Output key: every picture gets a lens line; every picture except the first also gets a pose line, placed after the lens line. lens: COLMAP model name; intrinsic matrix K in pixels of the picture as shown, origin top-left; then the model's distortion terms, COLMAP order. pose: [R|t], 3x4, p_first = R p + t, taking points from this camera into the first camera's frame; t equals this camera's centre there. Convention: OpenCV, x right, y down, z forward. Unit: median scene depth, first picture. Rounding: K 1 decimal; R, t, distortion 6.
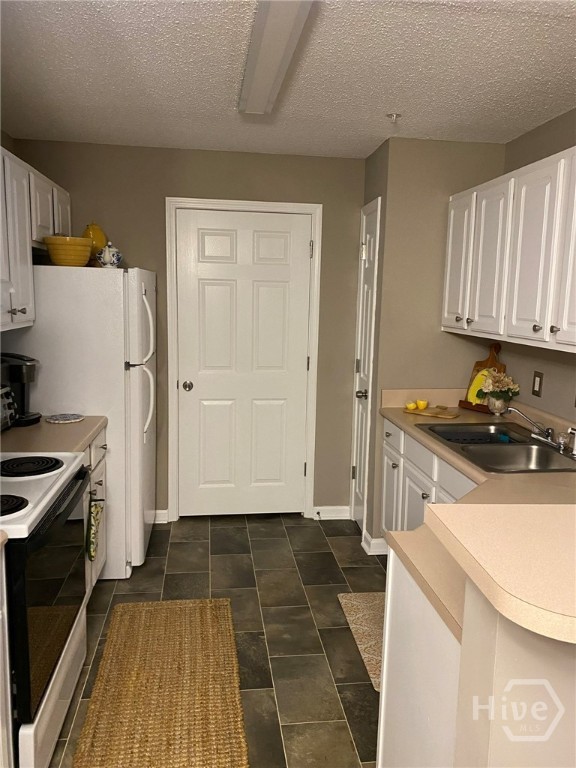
lens RADIAL K [[583.1, 0, 288.8], [0, 583.1, 382.7], [0, 0, 1]] dist [0.005001, 0.002097]
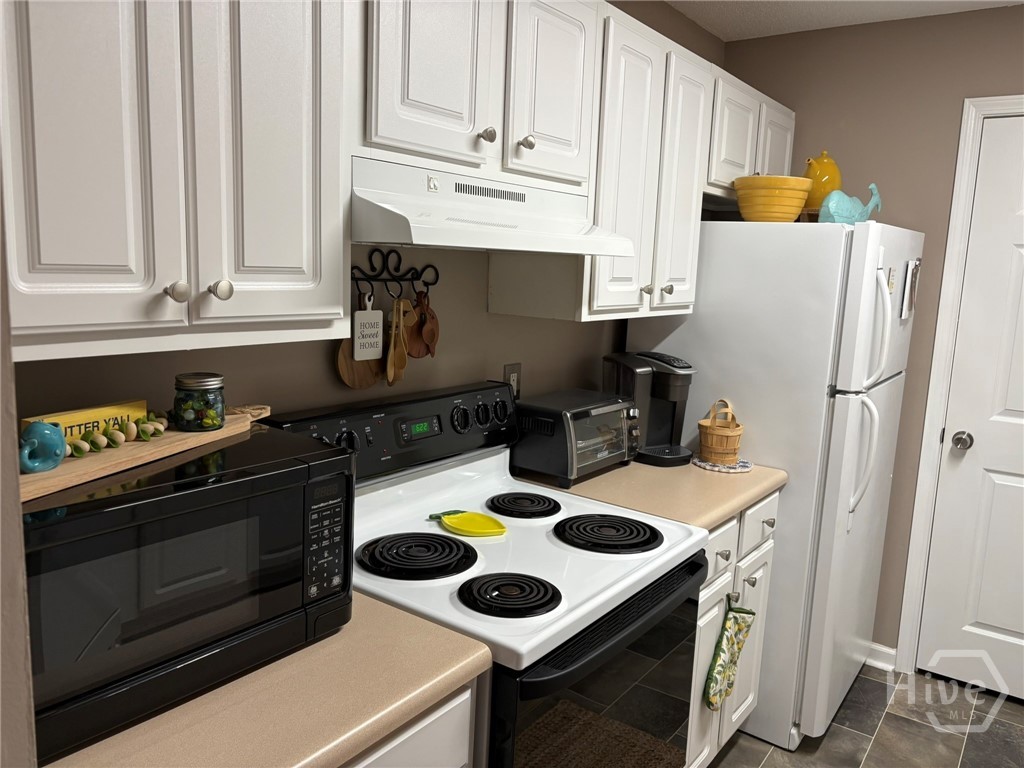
lens RADIAL K [[767.0, 0, 510.9], [0, 767.0, 391.4], [0, 0, 1]] dist [-0.009334, 0.013135]
pose [[0.717366, 0.111674, -0.687689, 0.012589], [-0.122941, 0.991871, 0.032824, -0.013914], [0.685764, 0.060998, 0.725263, 0.225299]]
